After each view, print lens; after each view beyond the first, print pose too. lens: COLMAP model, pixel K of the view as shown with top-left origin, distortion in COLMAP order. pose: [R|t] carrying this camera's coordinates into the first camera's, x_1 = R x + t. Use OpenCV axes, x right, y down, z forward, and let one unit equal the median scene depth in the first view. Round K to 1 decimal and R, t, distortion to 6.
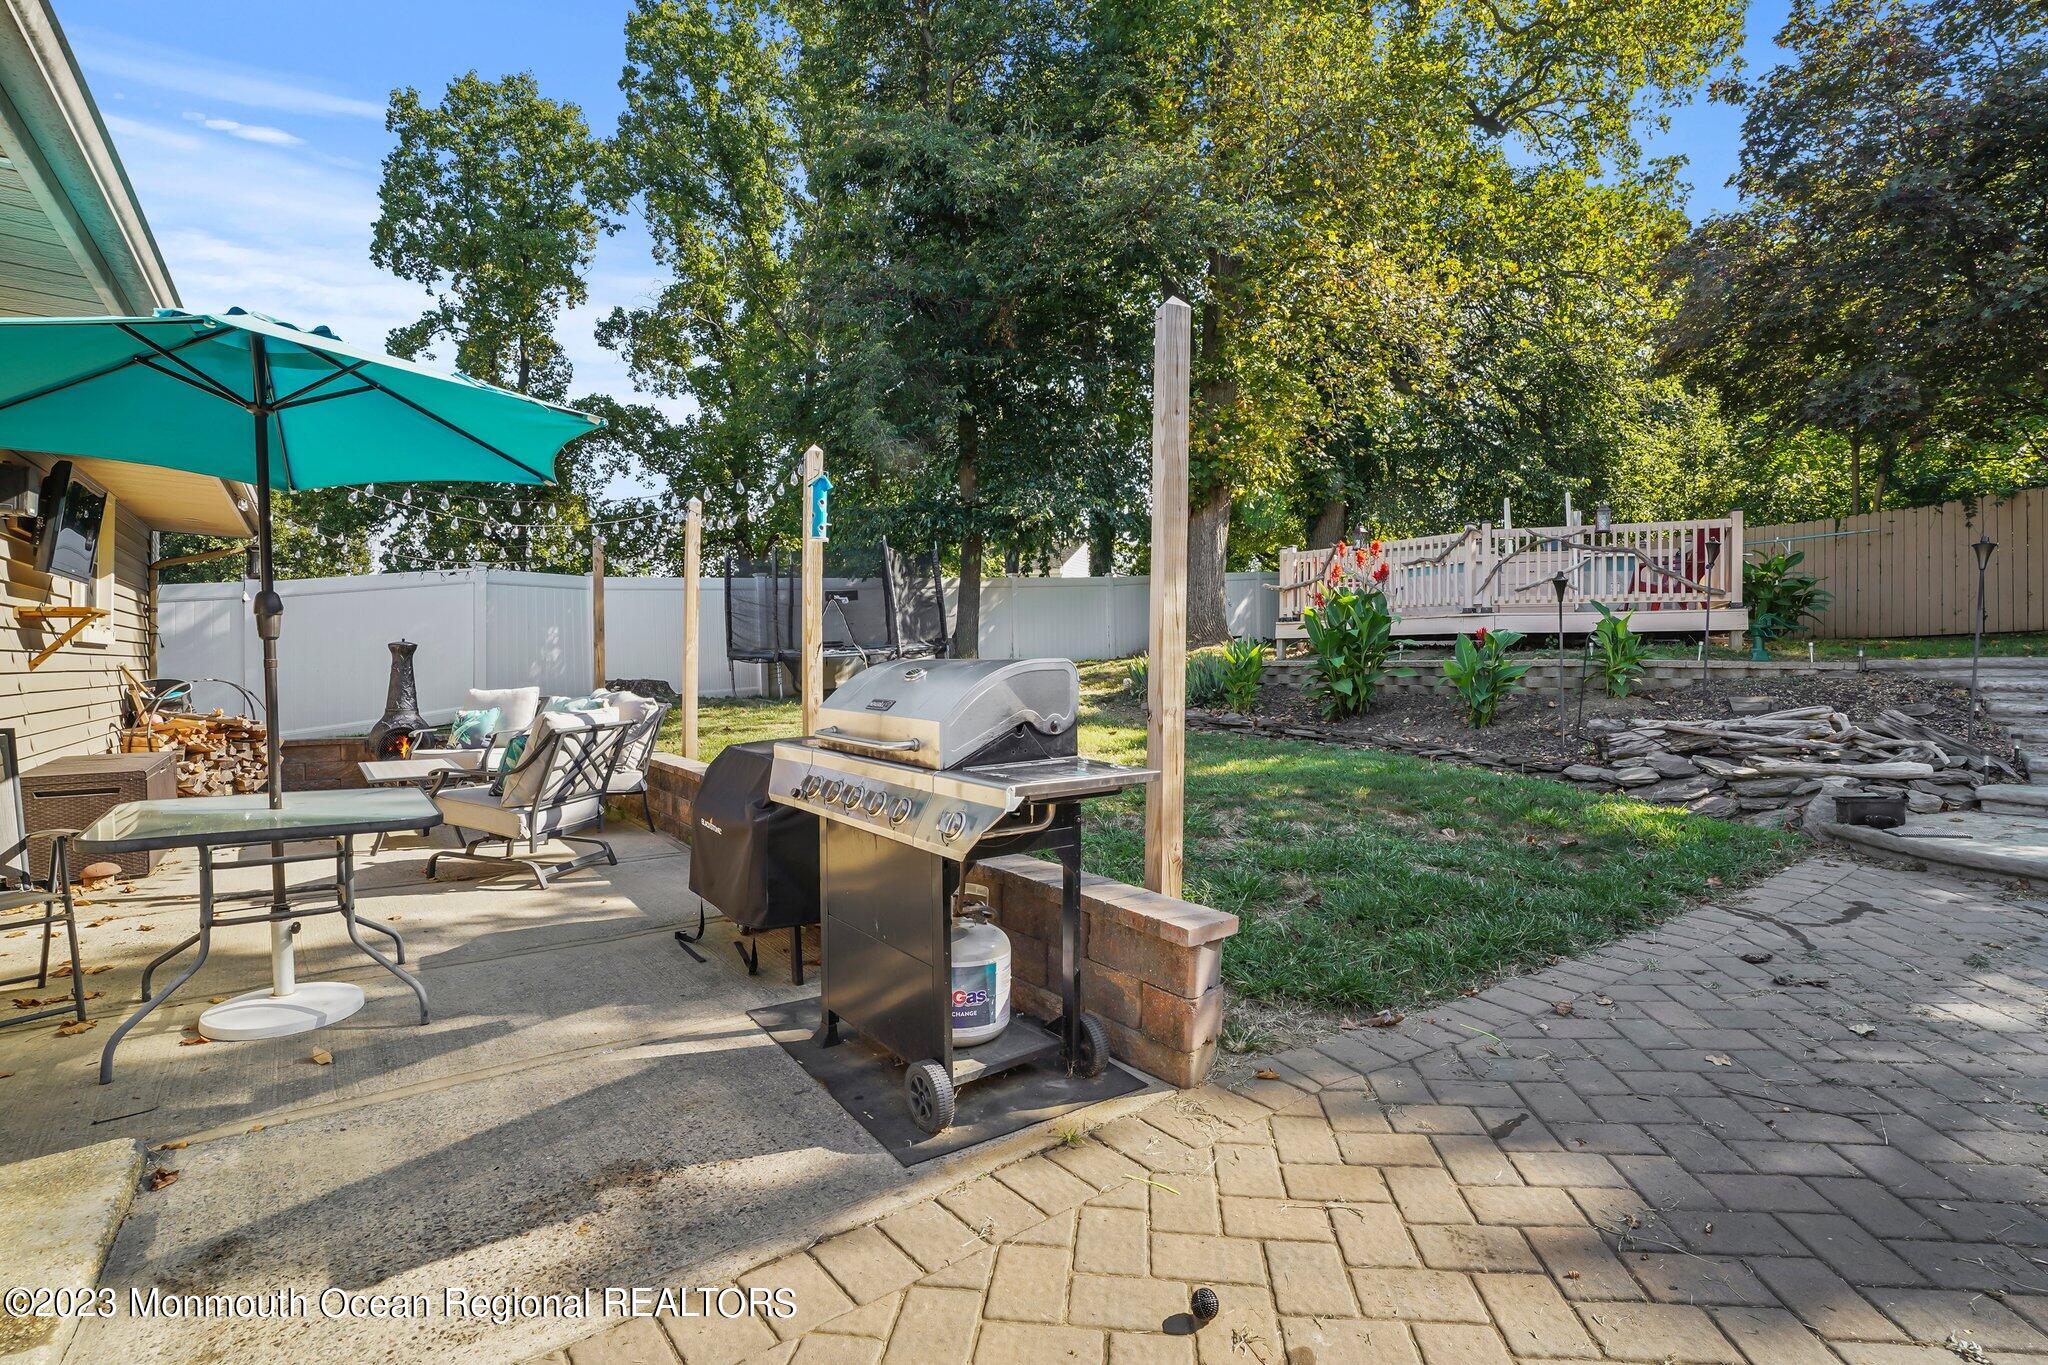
lens RADIAL K [[971.1, 0, 1023.5], [0, 971.1, 685.2], [0, 0, 1]] dist [-0.054635, 0.024558]
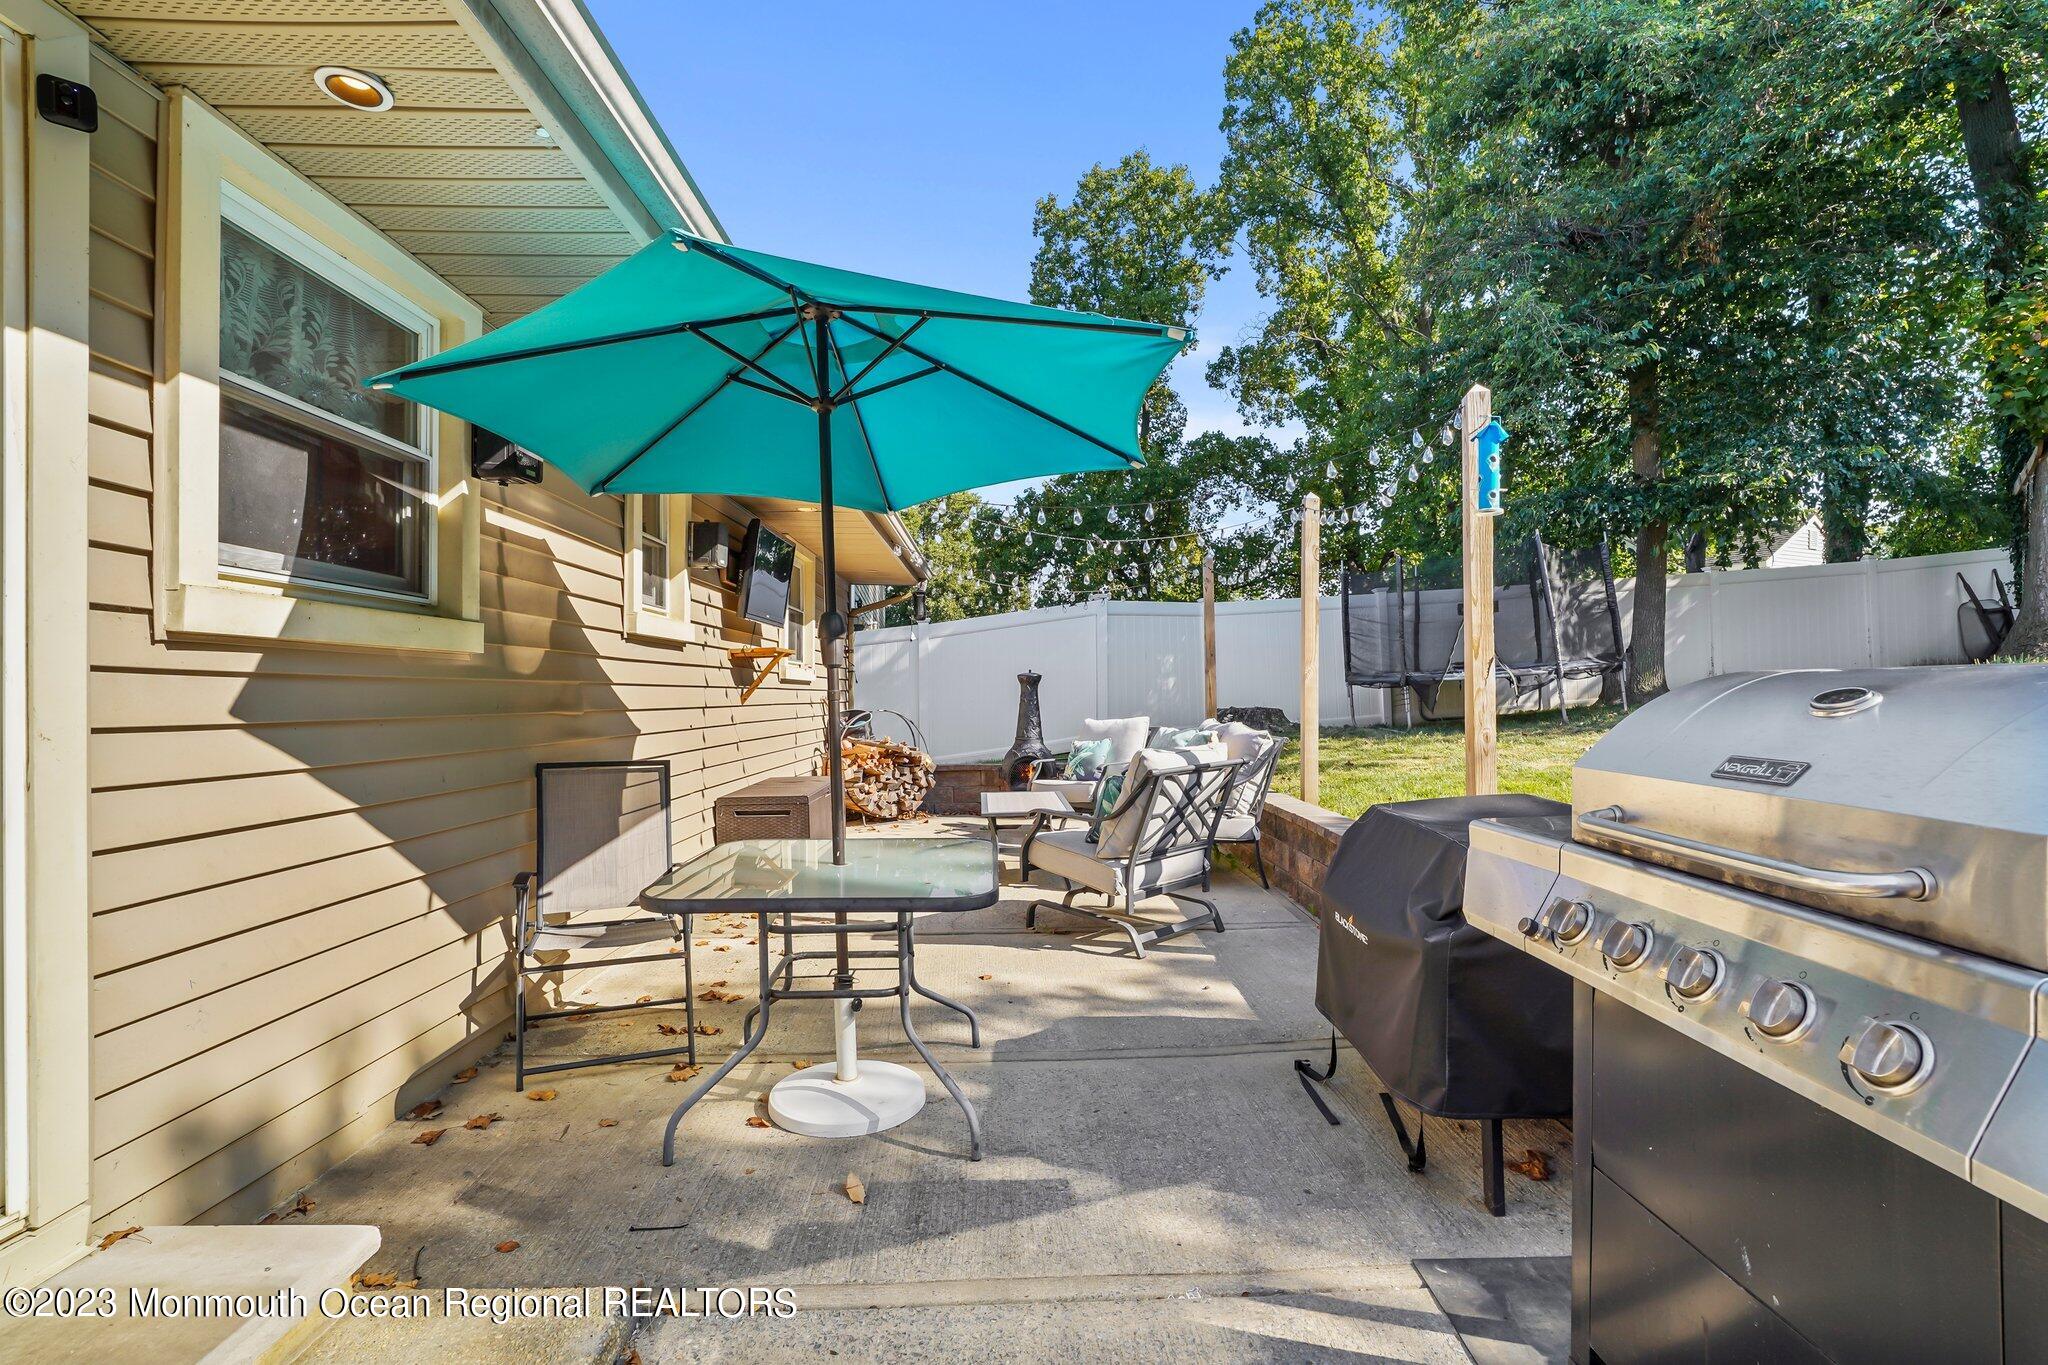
lens RADIAL K [[971.1, 0, 1023.5], [0, 971.1, 685.2], [0, 0, 1]] dist [-0.054635, 0.024558]
pose [[0.817993, -0.018528, -0.574930, -0.039664], [0.002842, 0.999599, -0.028170, -0.001797], [0.575222, 0.021409, 0.817717, 0.103383]]
